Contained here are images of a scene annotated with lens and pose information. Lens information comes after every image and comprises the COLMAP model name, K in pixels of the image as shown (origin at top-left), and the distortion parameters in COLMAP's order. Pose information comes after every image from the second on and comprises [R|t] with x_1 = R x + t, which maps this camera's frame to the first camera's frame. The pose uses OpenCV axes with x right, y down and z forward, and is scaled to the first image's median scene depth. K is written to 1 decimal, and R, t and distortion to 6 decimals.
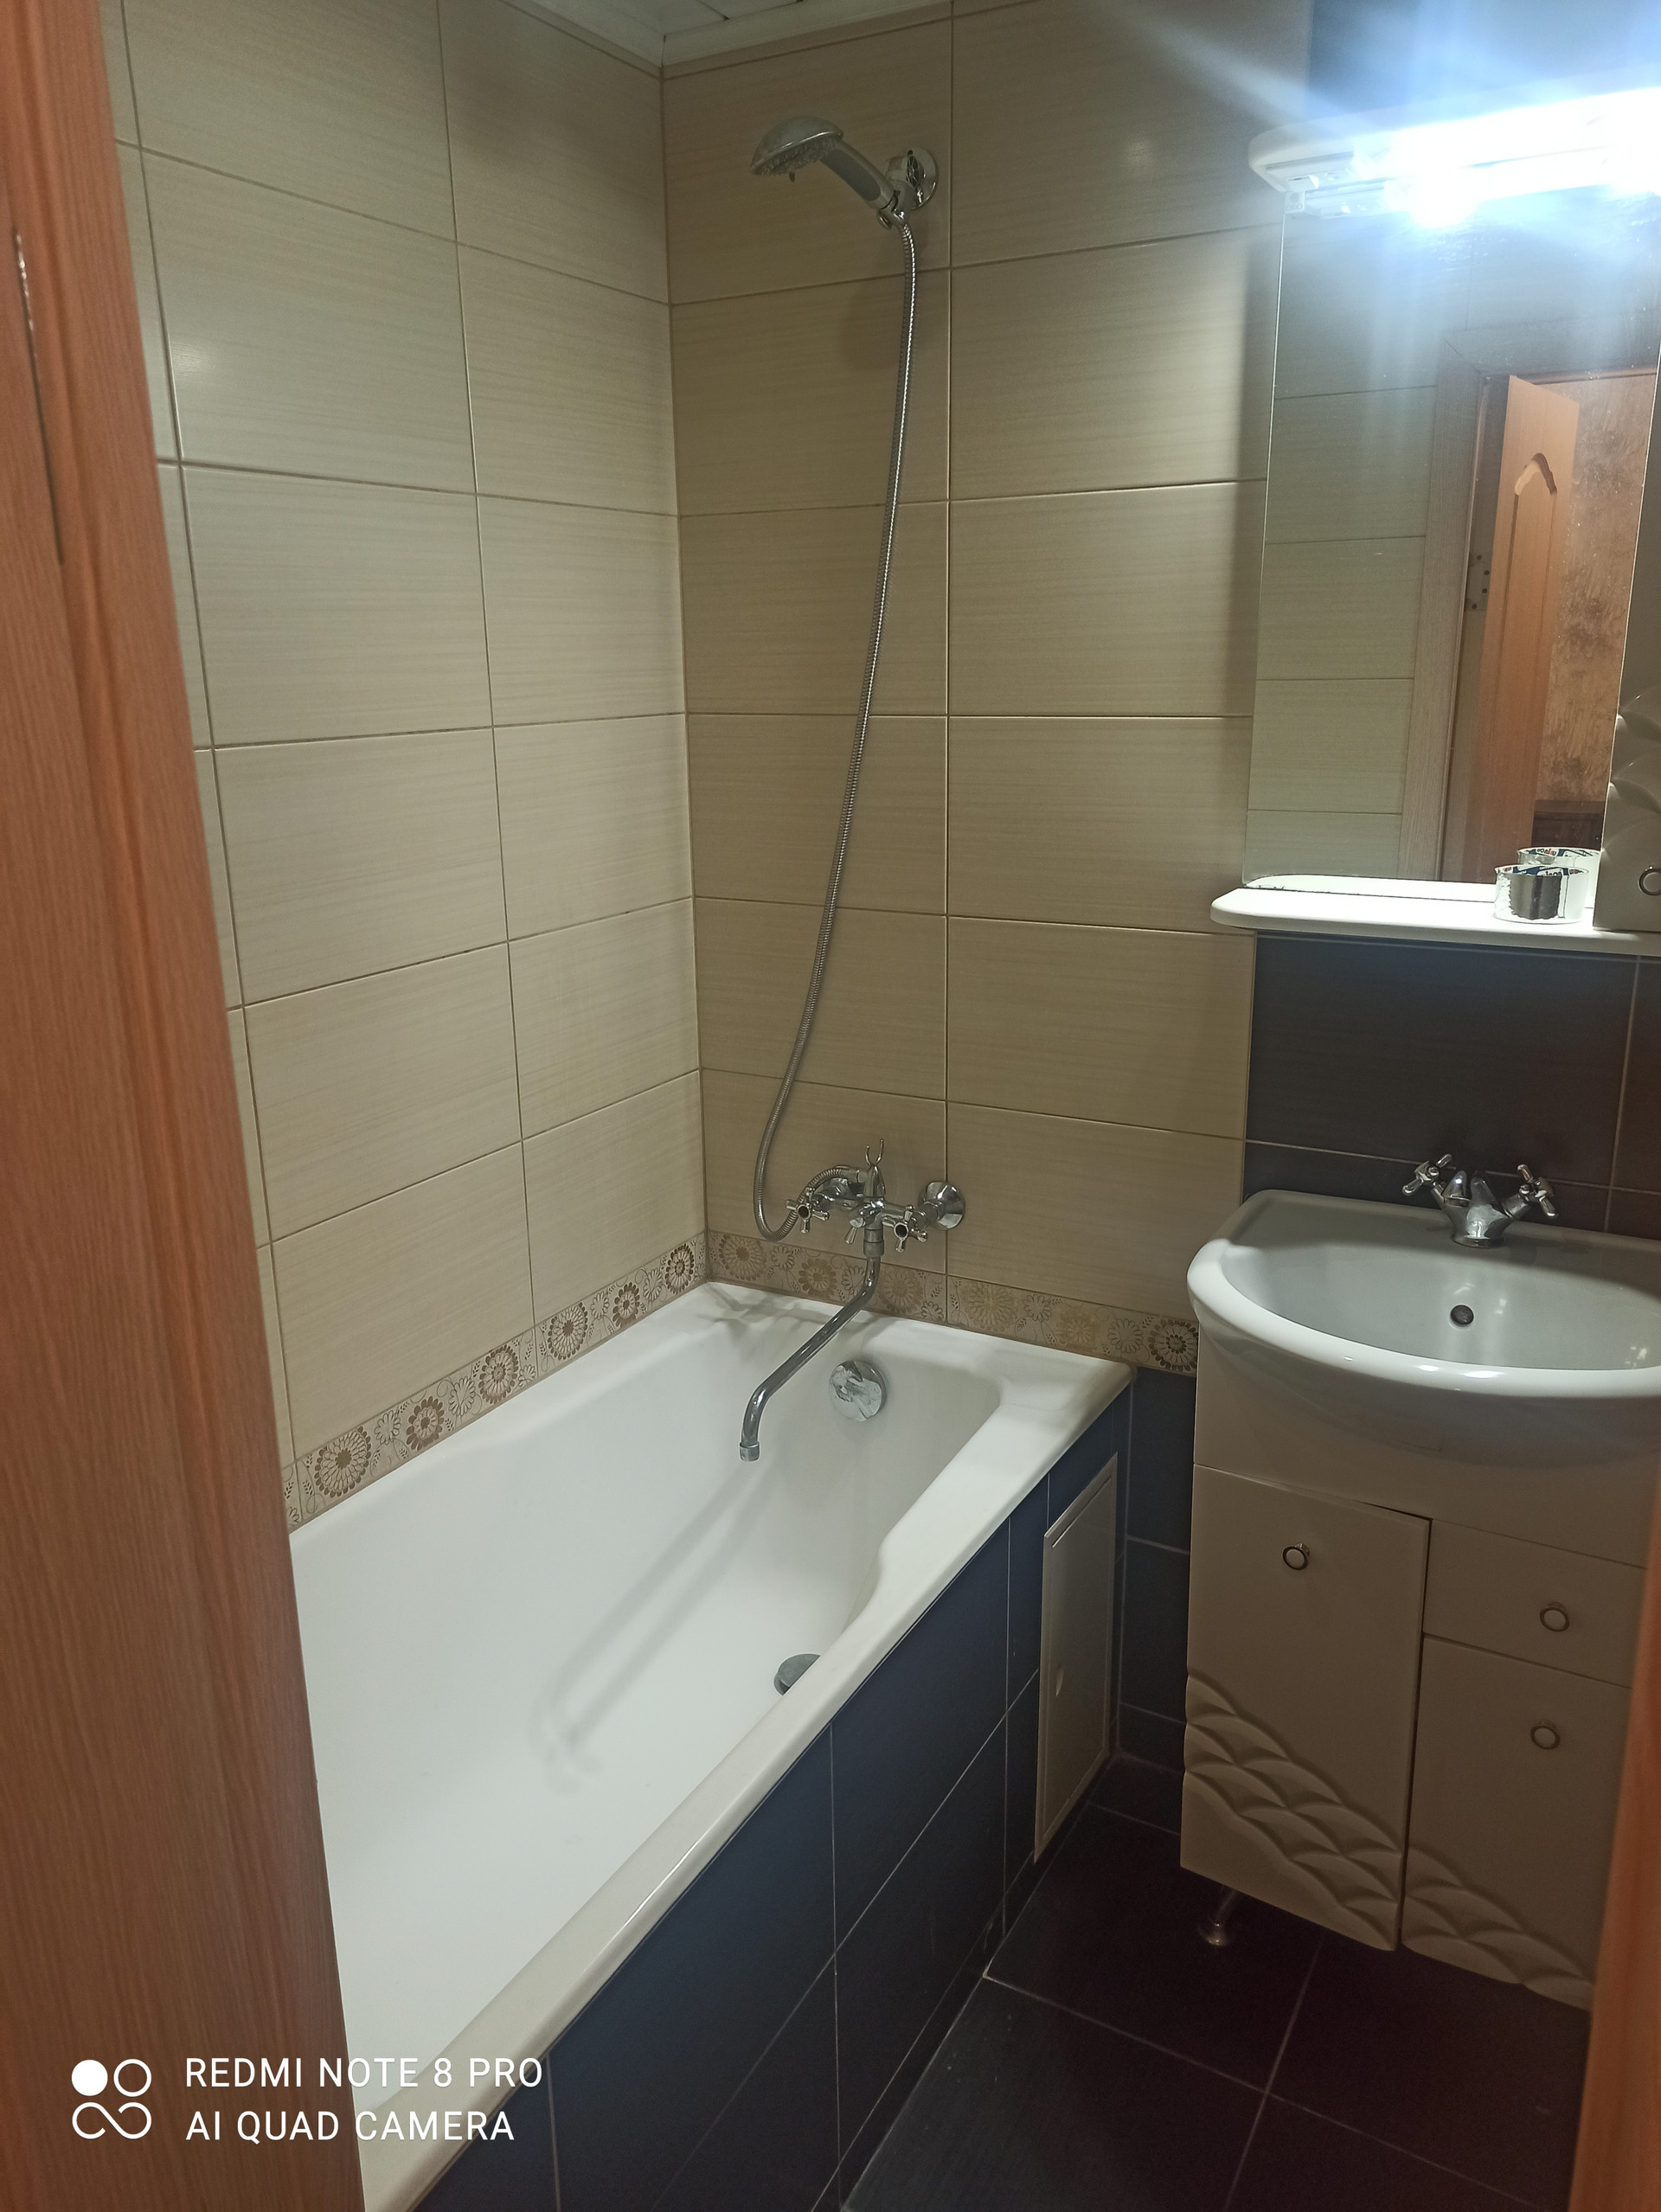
lens RADIAL K [[1622.6, 0, 830.5], [0, 1622.6, 1106.0], [0, 0, 1]] dist [0.079231, -0.080935]
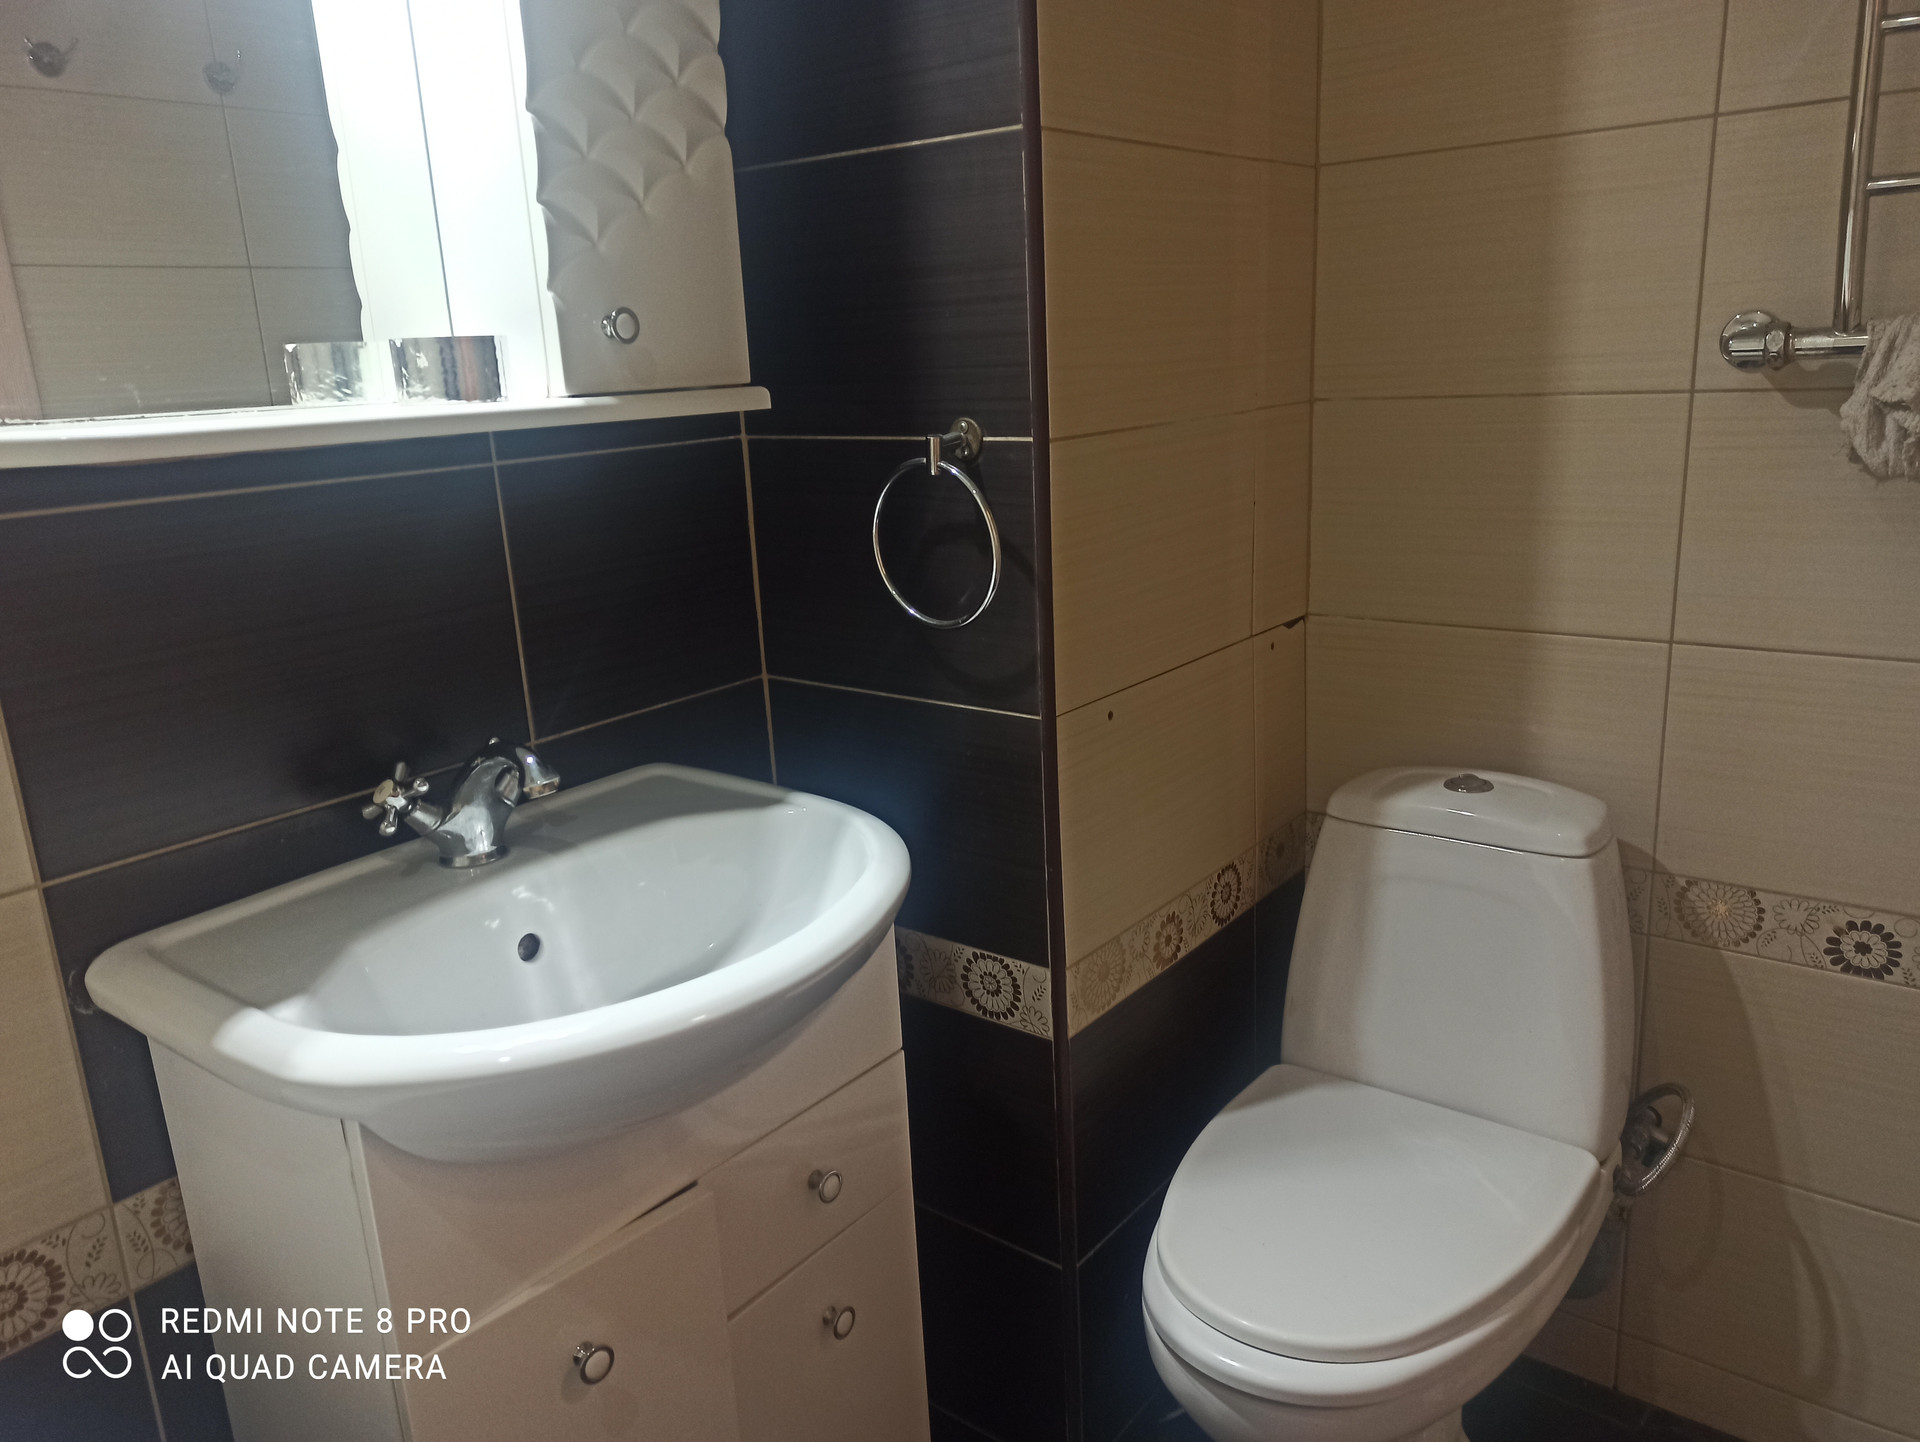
lens RADIAL K [[1408.3, 0, 960.0], [0, 1408.3, 721.0], [0, 0, 1]] dist [0.079231, -0.080935]
pose [[0.140630, -0.245343, 0.959182, -0.180750], [0.309797, 0.931064, 0.192730, -0.031801], [-0.940345, 0.270048, 0.206942, 0.641431]]
